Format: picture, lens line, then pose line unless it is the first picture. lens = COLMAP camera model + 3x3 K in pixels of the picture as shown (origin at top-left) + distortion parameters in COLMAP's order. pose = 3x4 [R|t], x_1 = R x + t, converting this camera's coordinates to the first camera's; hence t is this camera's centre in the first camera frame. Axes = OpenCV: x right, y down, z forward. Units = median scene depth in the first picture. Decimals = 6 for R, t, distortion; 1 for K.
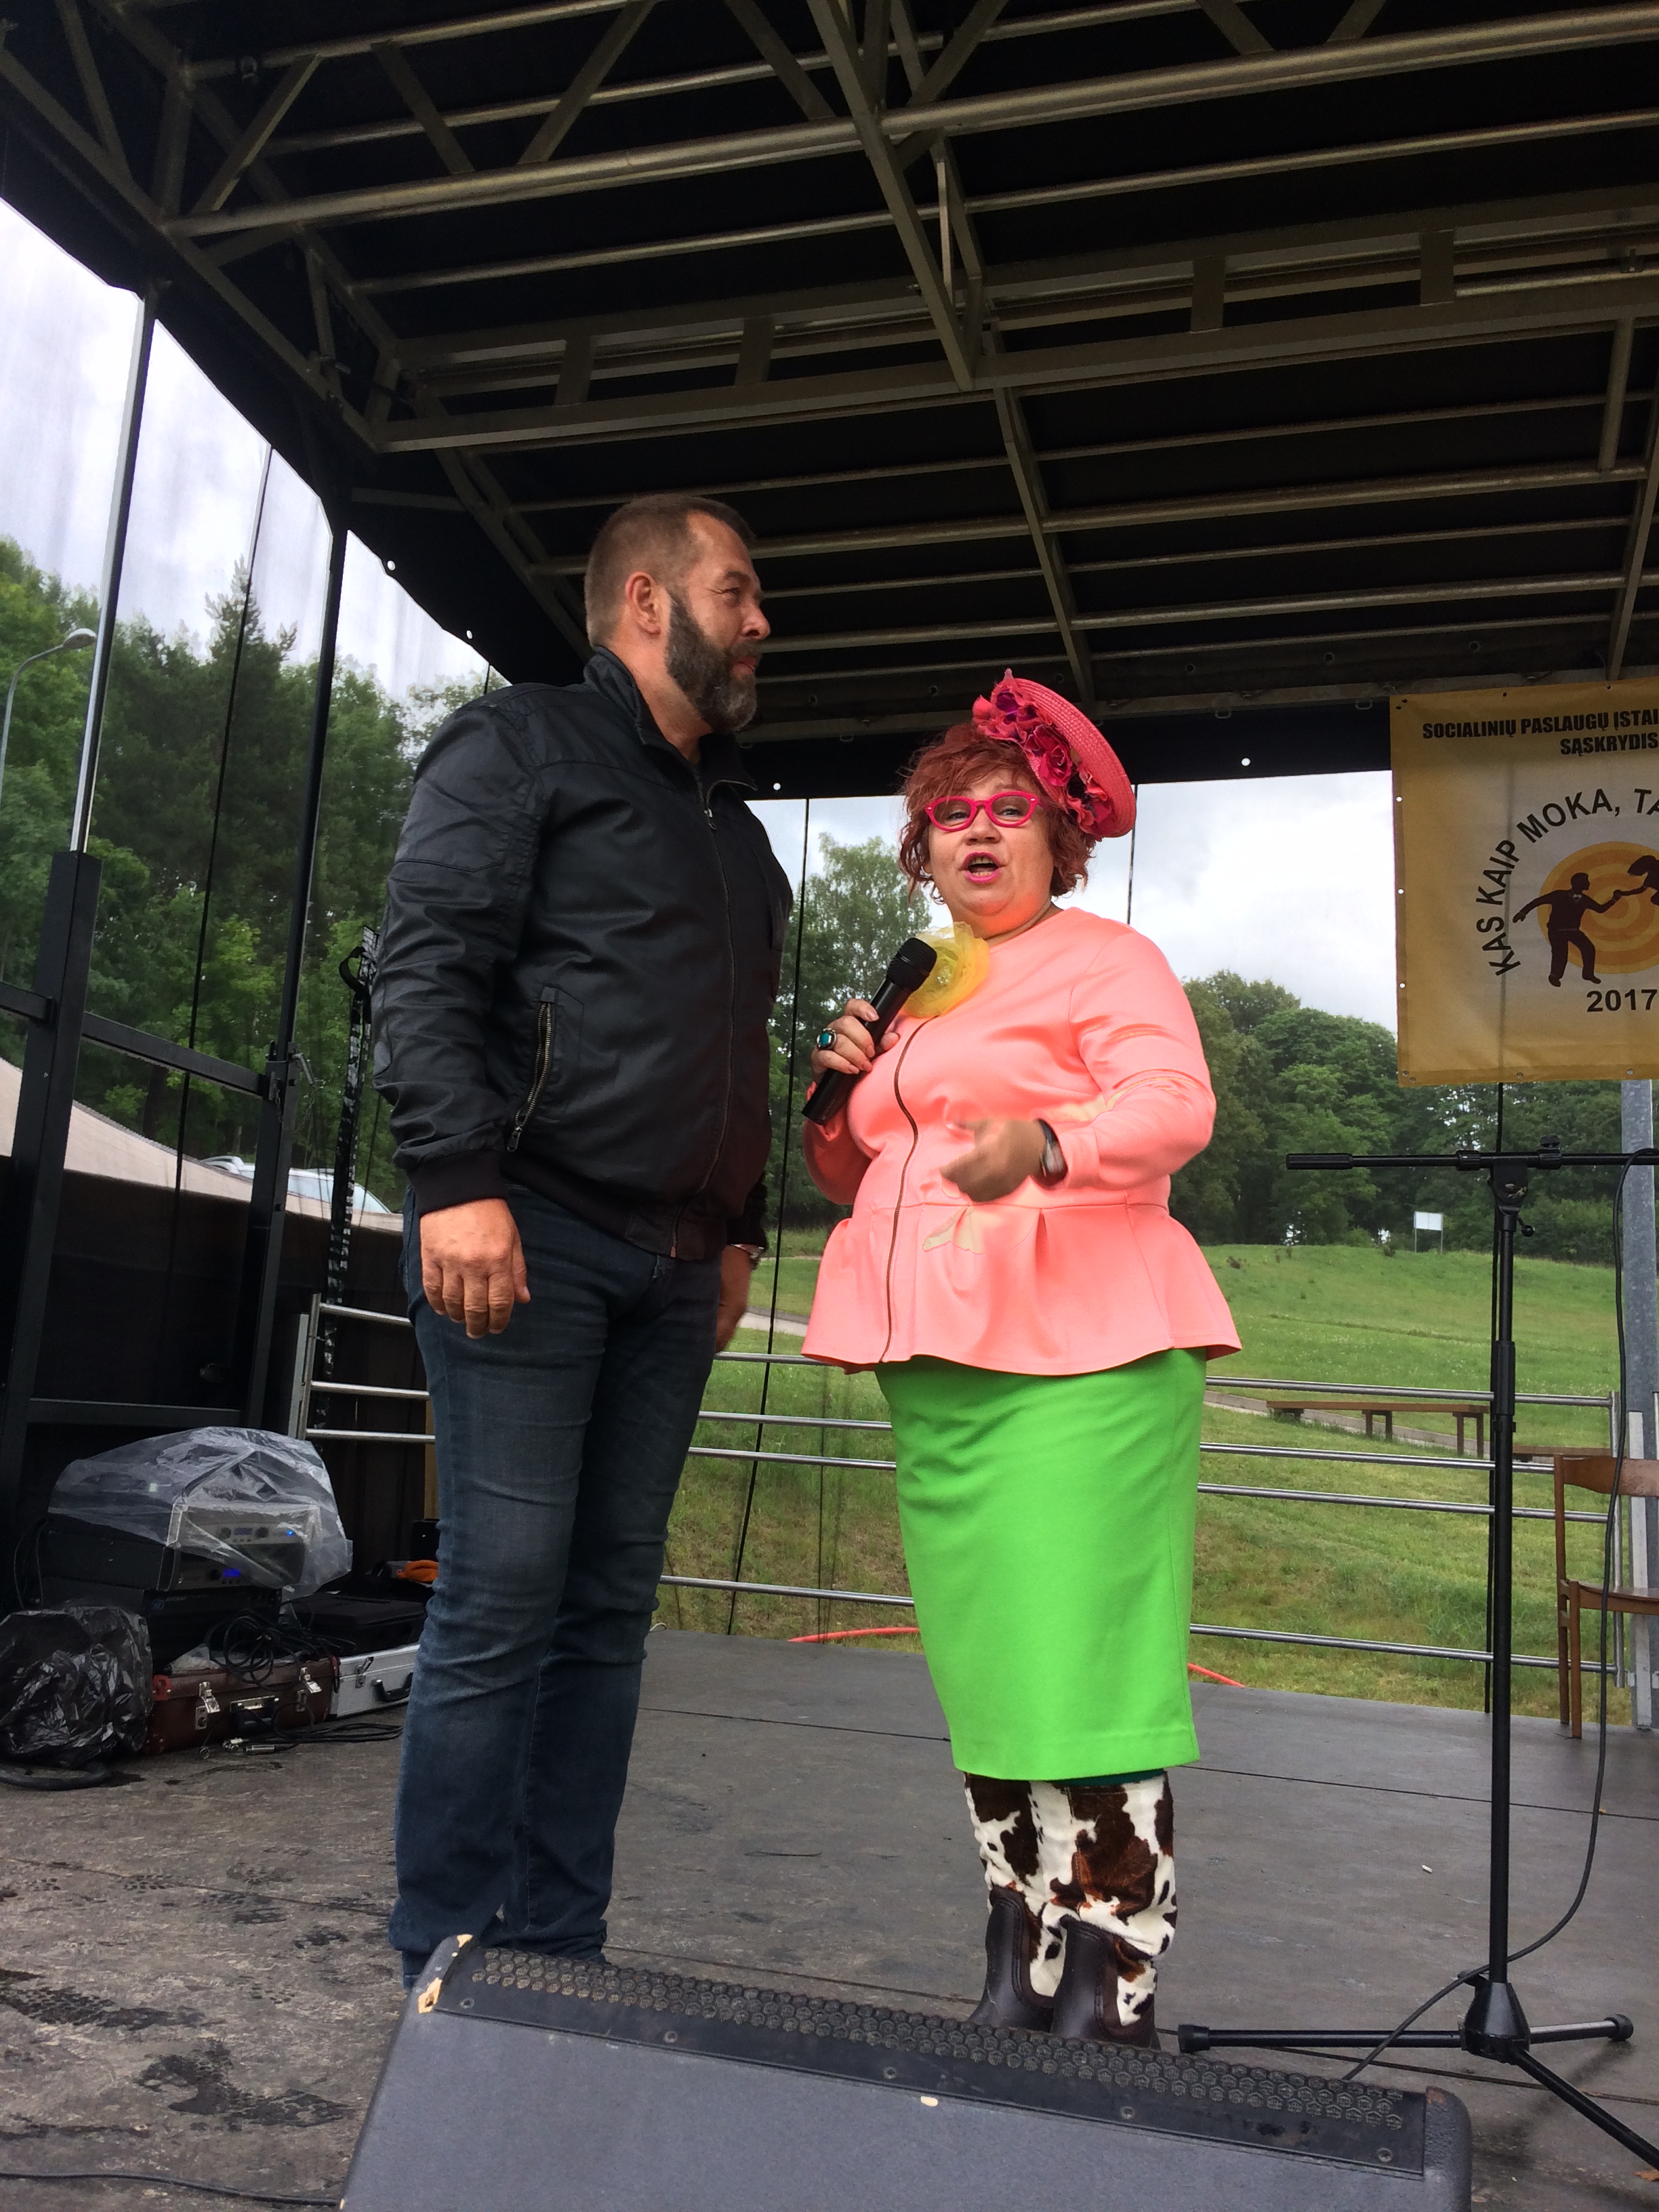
lens RADIAL K [[1881.5, 0, 825.5], [0, 1881.5, 1051.4], [0, 0, 1]] dist [-0.005273, -0.000757]
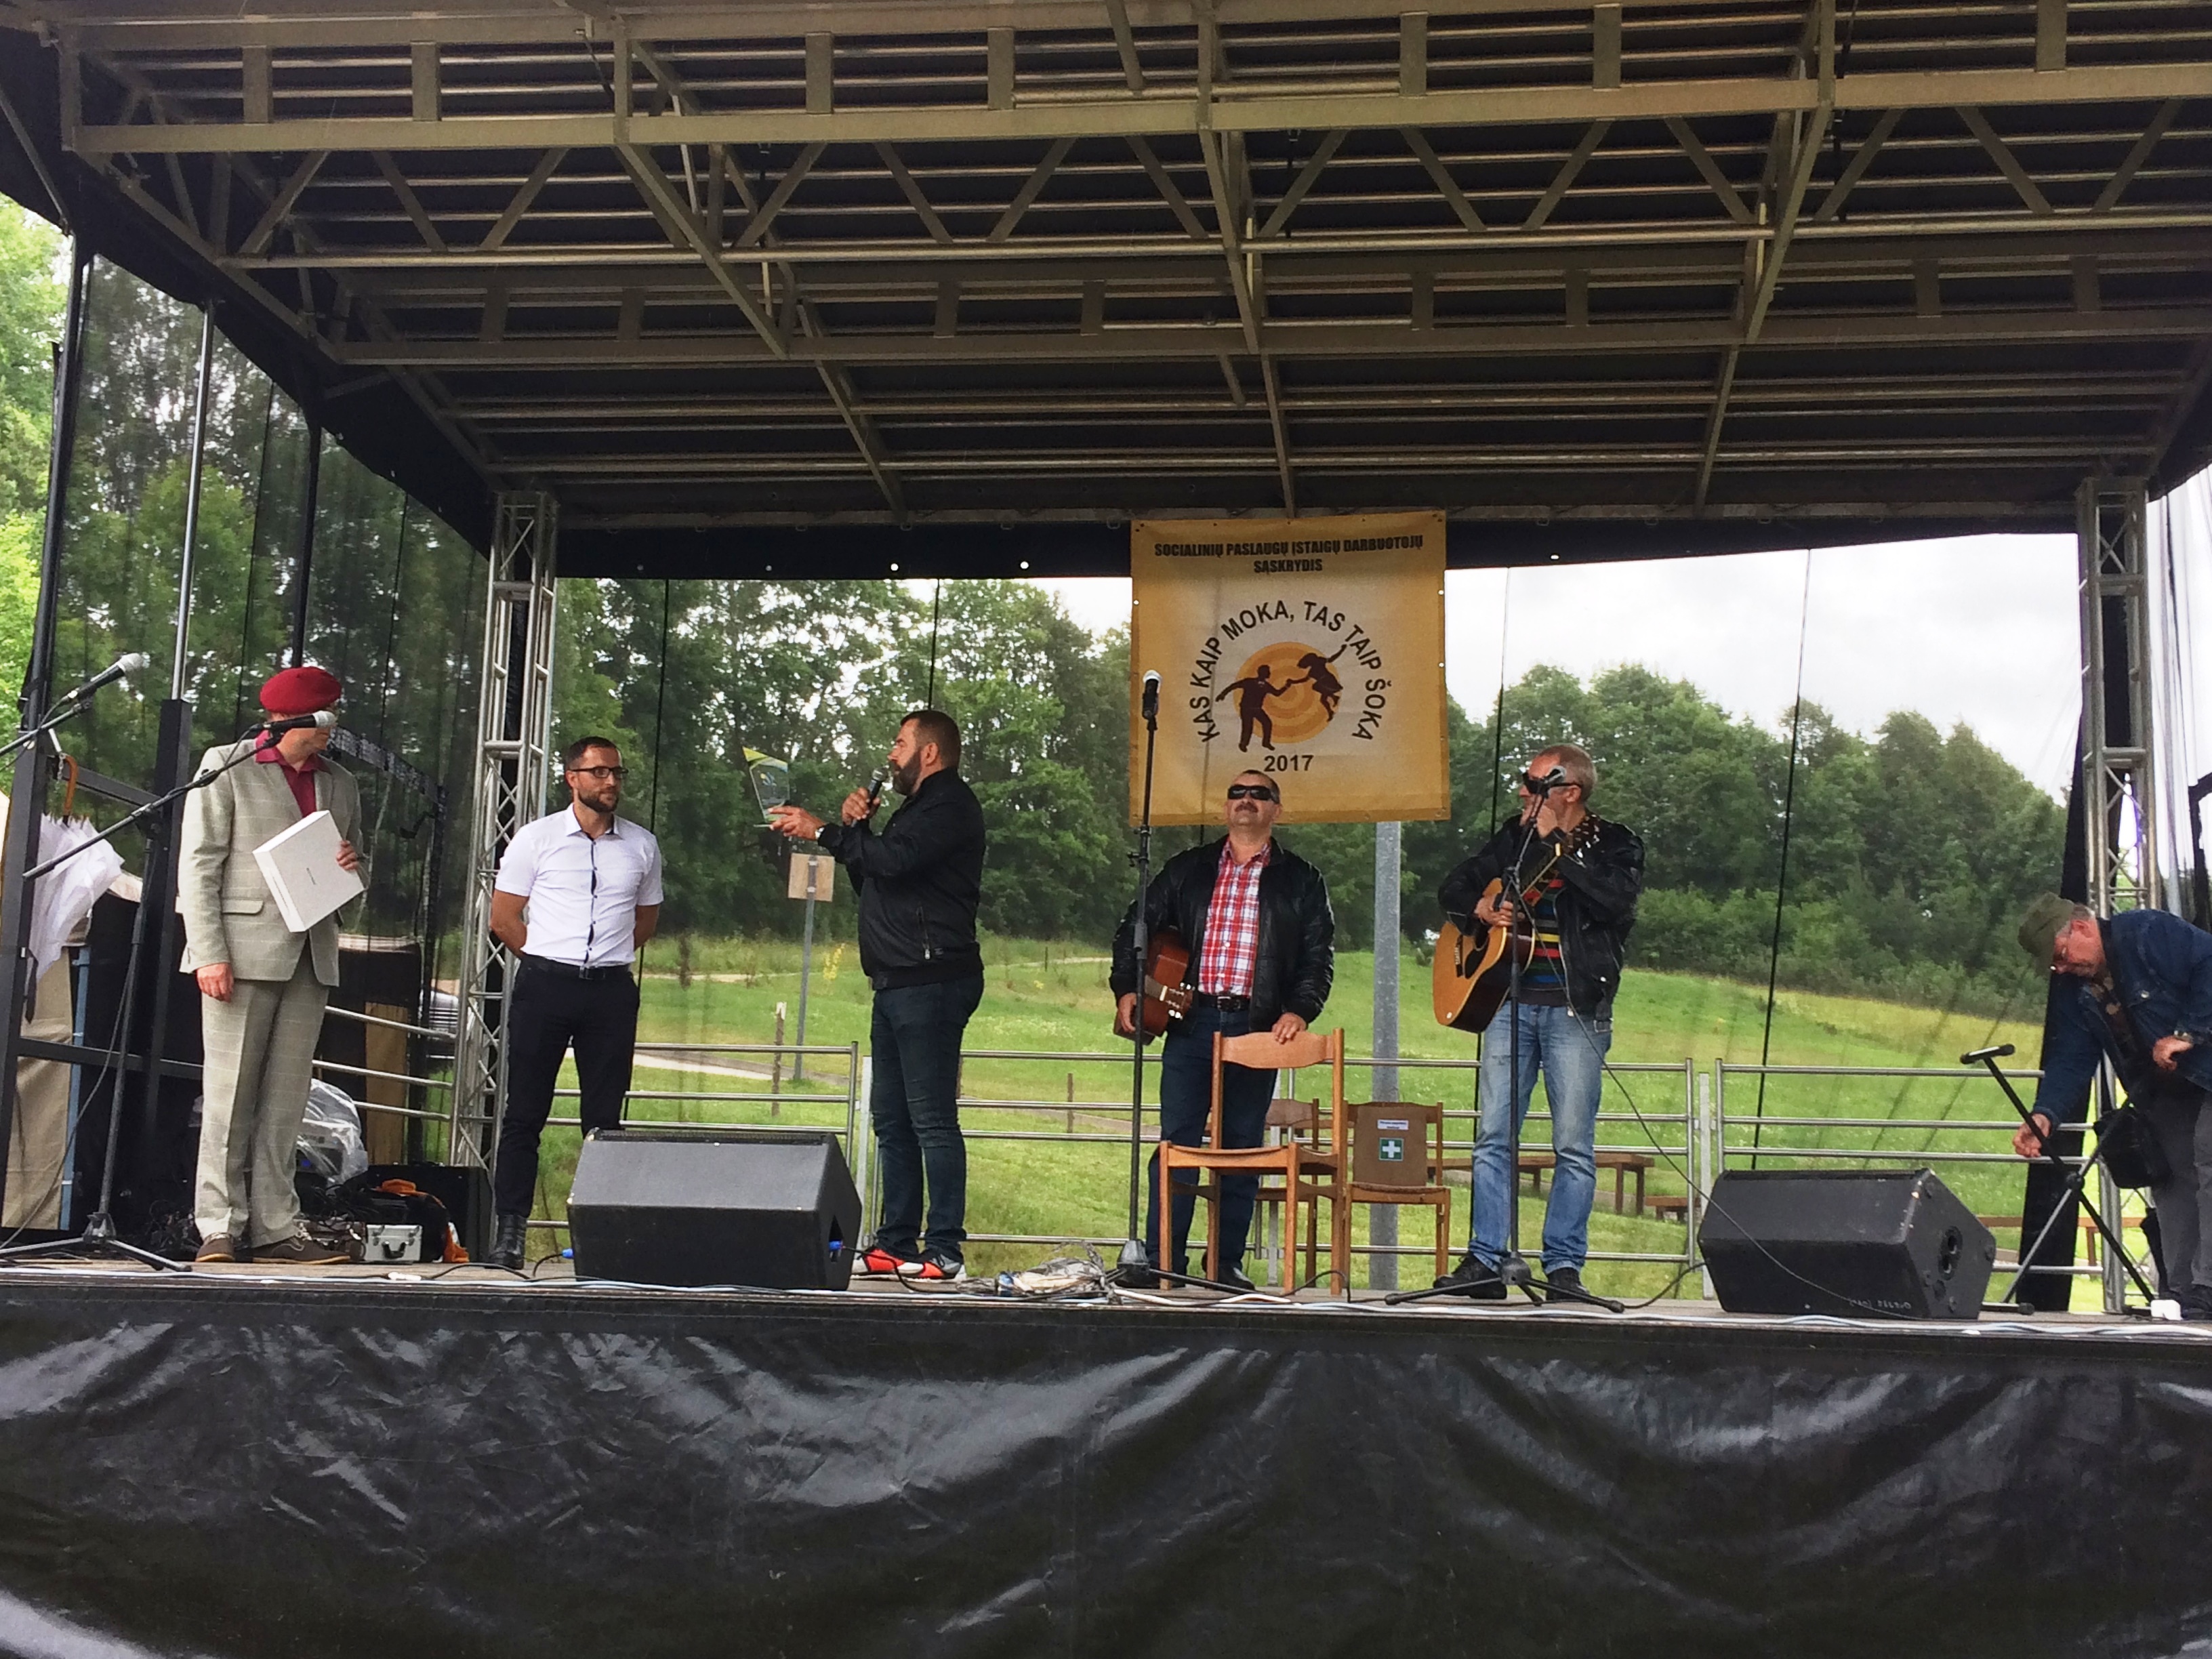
lens RADIAL K [[2628.3, 0, 1109.6], [0, 2628.3, 806.4], [0, 0, 1]] dist [0.114534, -0.016468]
pose [[0.986883, -0.003710, 0.161396, -0.004962], [-0.003660, 0.998965, 0.045343, -0.078570], [-0.161397, -0.045339, 0.985848, -0.806507]]
